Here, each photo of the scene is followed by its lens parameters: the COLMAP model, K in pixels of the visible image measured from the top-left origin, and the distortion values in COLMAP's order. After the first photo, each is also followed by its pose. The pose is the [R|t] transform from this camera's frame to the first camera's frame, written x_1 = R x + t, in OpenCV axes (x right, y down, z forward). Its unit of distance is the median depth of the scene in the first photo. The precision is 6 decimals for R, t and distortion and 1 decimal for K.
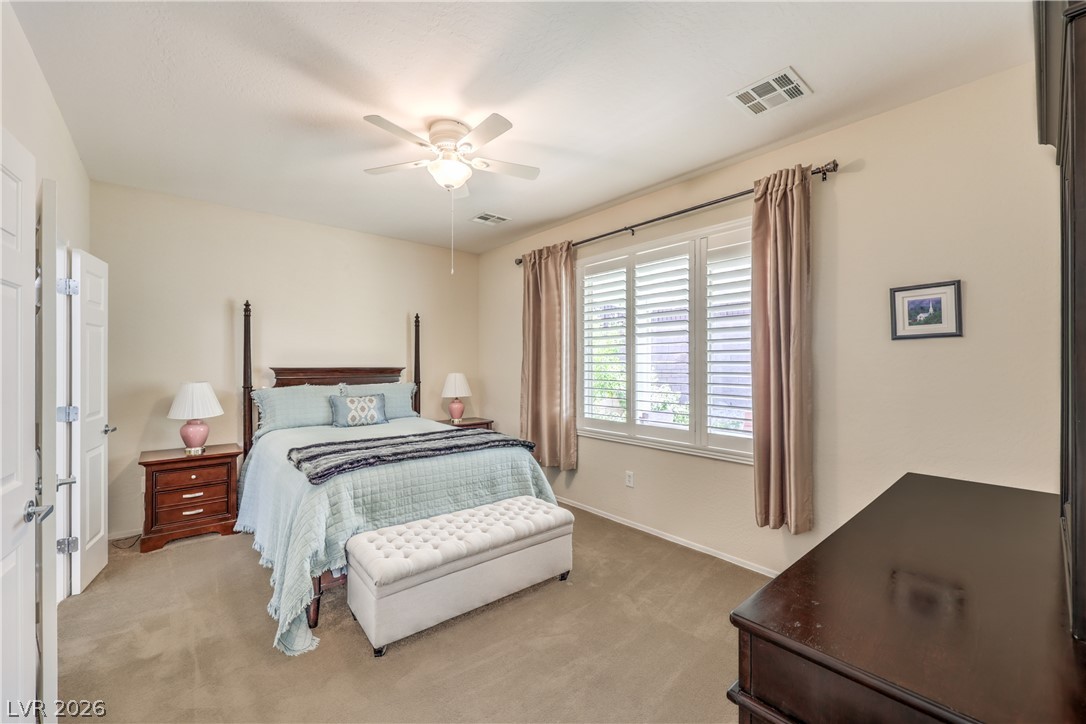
lens RADIAL K [[424.0, 0, 548.9], [0, 424.0, 363.3], [0, 0, 1]] dist [-0.023980, -0.000061]
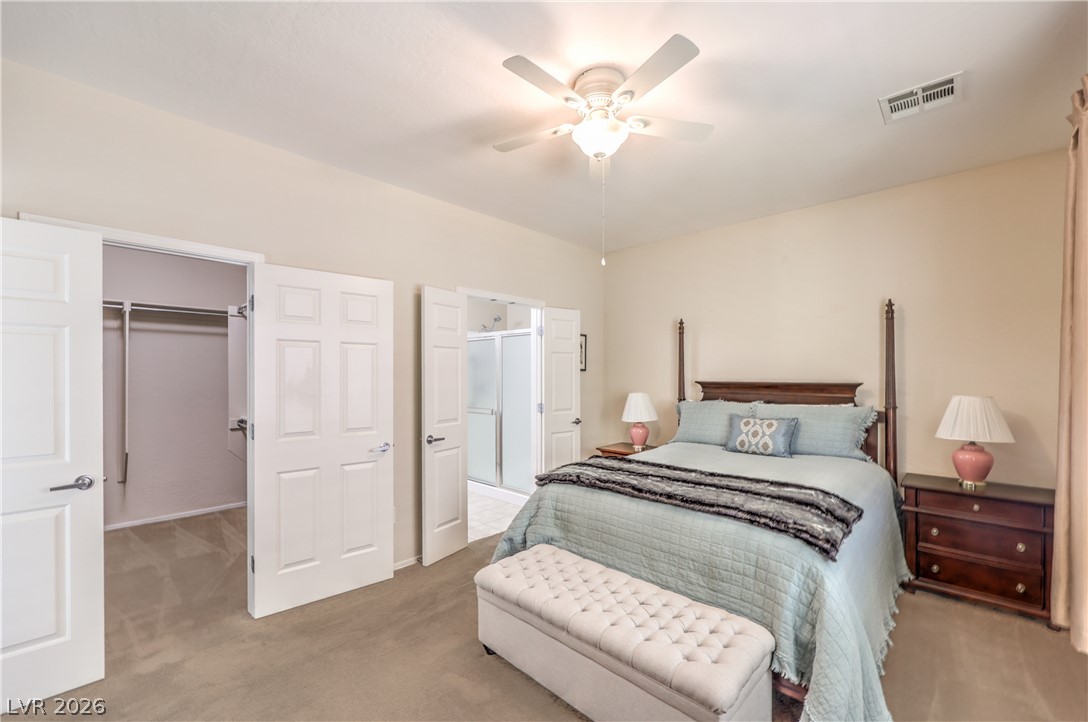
lens RADIAL K [[444.5, 0, 542.9], [0, 444.5, 371.9], [0, 0, 1]] dist [-0.001500, 0.001118]
pose [[0.085605, -0.002244, -0.996327, 0.384648], [0.006629, 0.999977, -0.001683, -0.013214], [0.996307, -0.006461, 0.085618, 0.526991]]
